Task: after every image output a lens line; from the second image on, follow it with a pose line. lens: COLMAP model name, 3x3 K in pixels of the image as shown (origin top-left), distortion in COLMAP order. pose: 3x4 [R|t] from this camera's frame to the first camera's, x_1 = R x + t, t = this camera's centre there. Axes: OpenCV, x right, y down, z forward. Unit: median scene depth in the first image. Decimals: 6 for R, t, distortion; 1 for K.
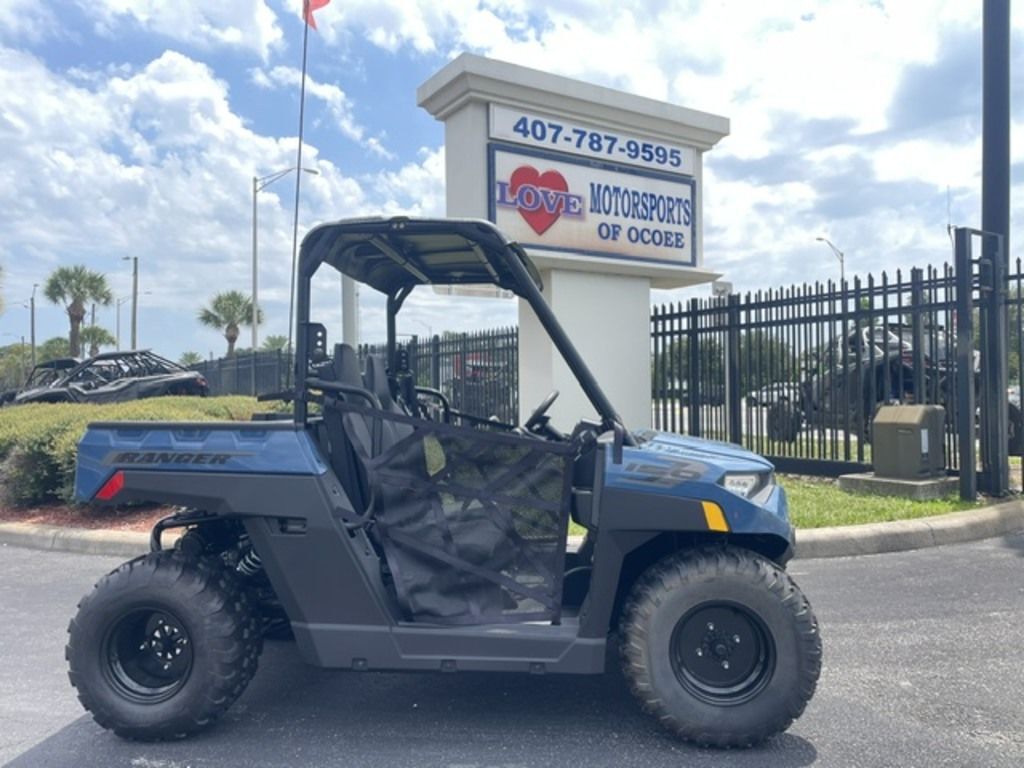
lens RADIAL K [[774.9, 0, 515.5], [0, 774.9, 380.7], [0, 0, 1]] dist [0.054056, -0.075771]
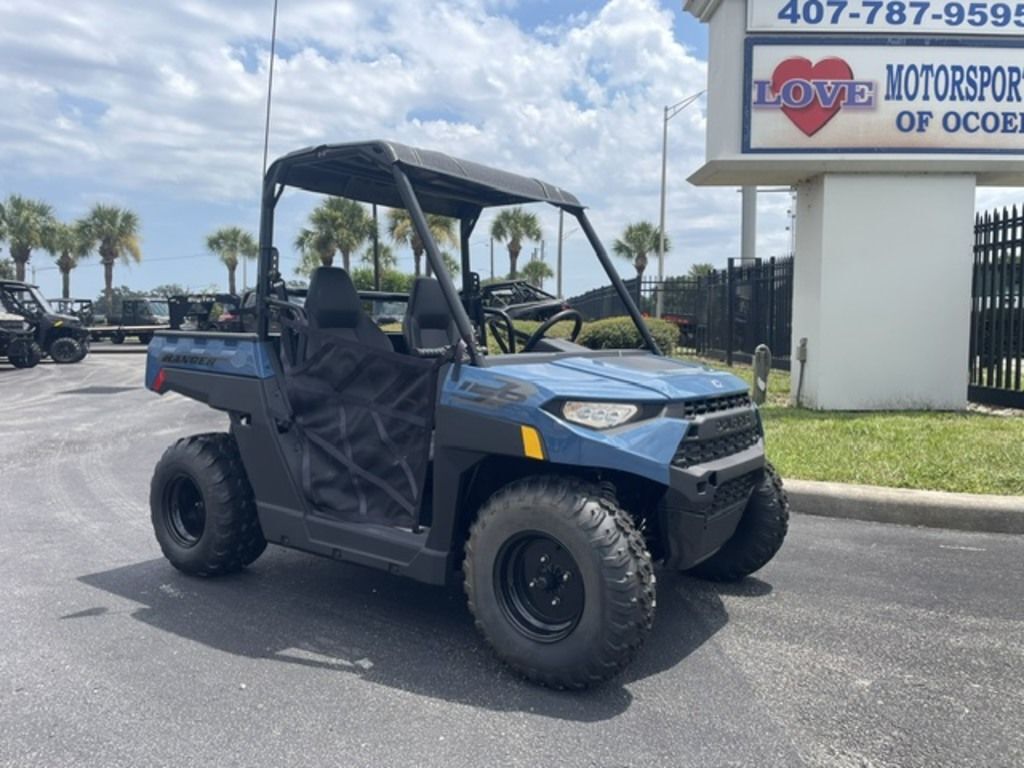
lens RADIAL K [[774.9, 0, 505.9], [0, 774.9, 375.8], [0, 0, 1]] dist [0.054056, -0.075771]
pose [[0.853943, 0.045214, -0.518399, 0.201767], [-0.000516, 0.996291, 0.086046, 0.004602], [0.520367, -0.073211, 0.850799, 0.058109]]
